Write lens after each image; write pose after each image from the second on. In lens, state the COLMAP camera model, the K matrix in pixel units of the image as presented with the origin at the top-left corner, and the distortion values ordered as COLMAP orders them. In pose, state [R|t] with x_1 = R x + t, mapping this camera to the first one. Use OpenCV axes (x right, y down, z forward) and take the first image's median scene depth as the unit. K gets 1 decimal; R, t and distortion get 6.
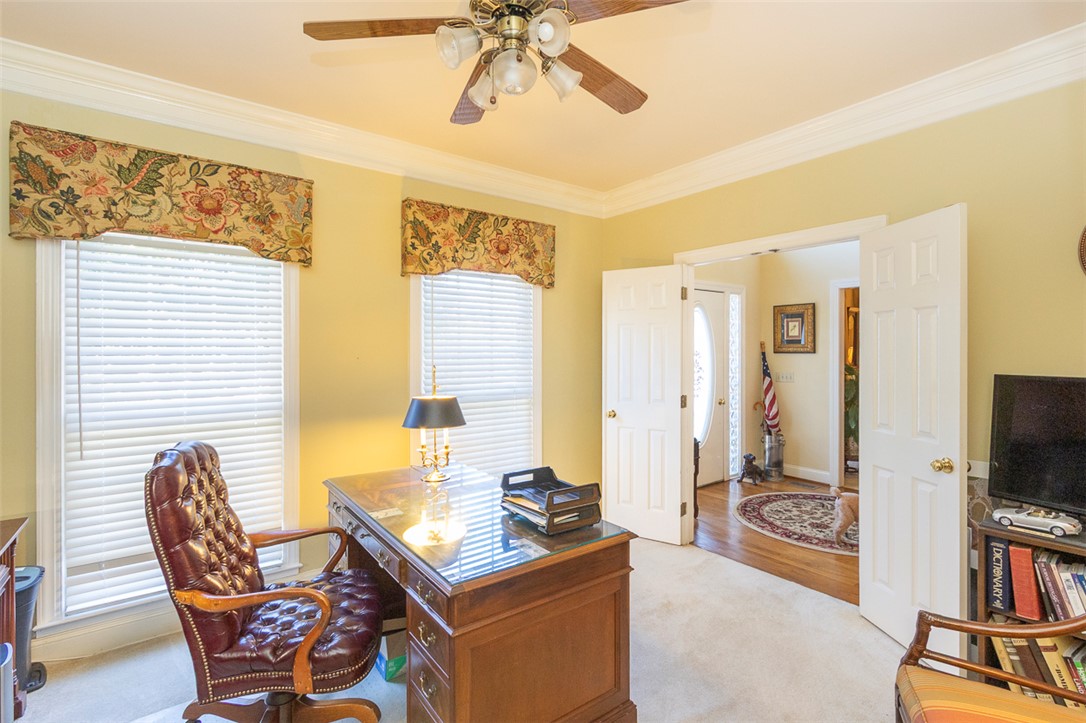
lens RADIAL K [[500.4, 0, 567.7], [0, 500.4, 350.5], [0, 0, 1]] dist [0.006295, -0.000347]
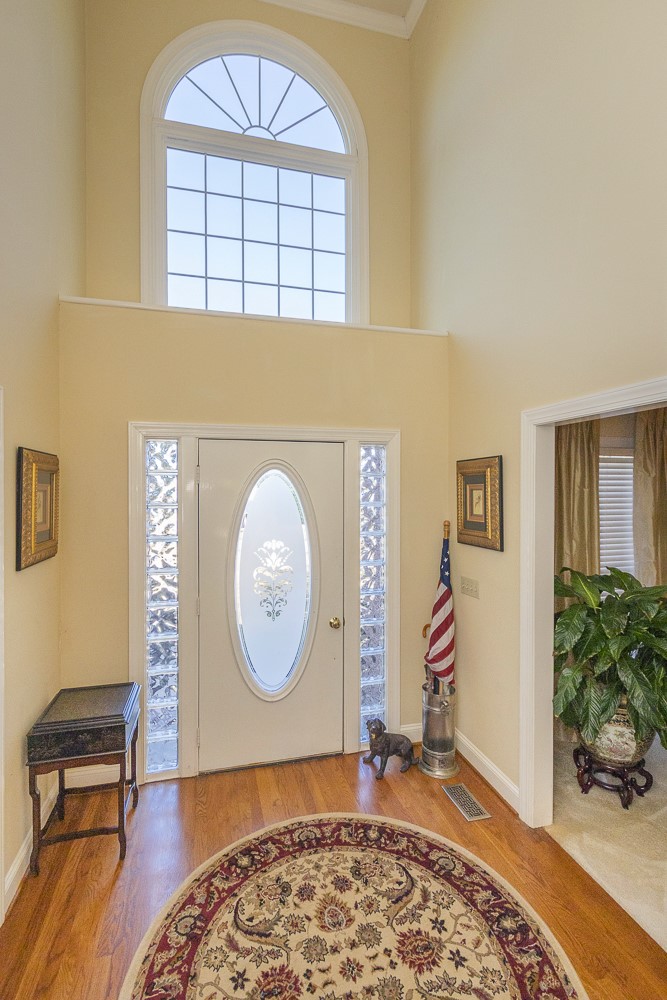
lens RADIAL K [[460.7, 0, 325.0], [0, 460.7, 491.4], [0, 0, 1]] dist [0.006295, -0.000347]
pose [[0.916641, 0.001011, -0.399709, 0.630230], [0.001209, 0.999985, 0.005301, -0.073848], [0.399709, -0.005343, 0.916627, 0.589558]]
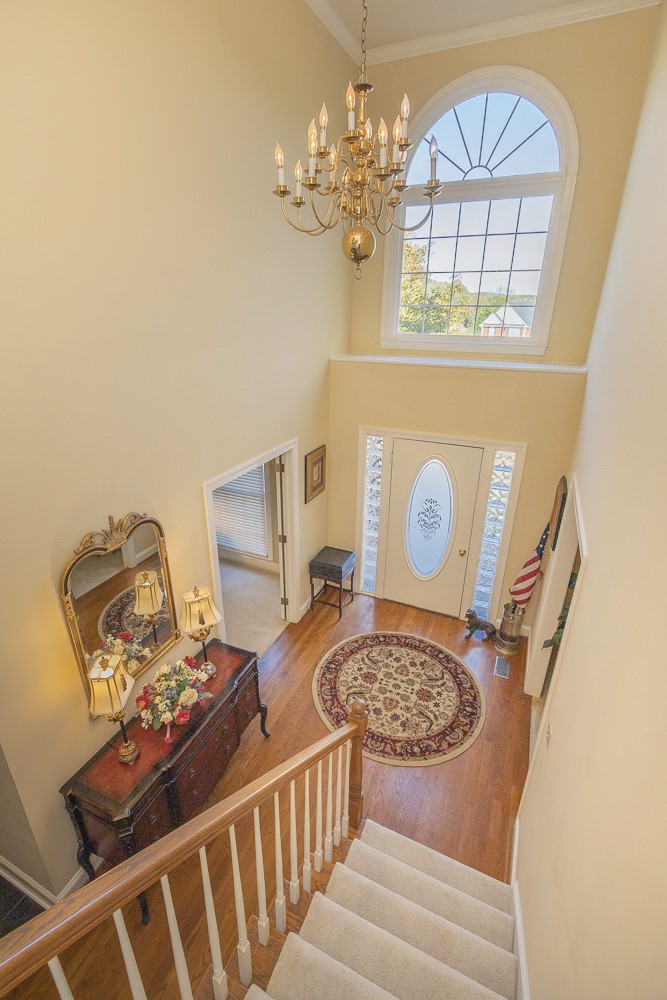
lens RADIAL K [[460.7, 0, 327.8], [0, 460.7, 499.9], [0, 0, 1]] dist [0.006295, -0.000347]
pose [[0.468447, 0.344038, -0.813754, 1.096265], [-0.006576, 0.922398, 0.386185, -0.431286], [0.883467, -0.175556, 0.434357, 0.452532]]
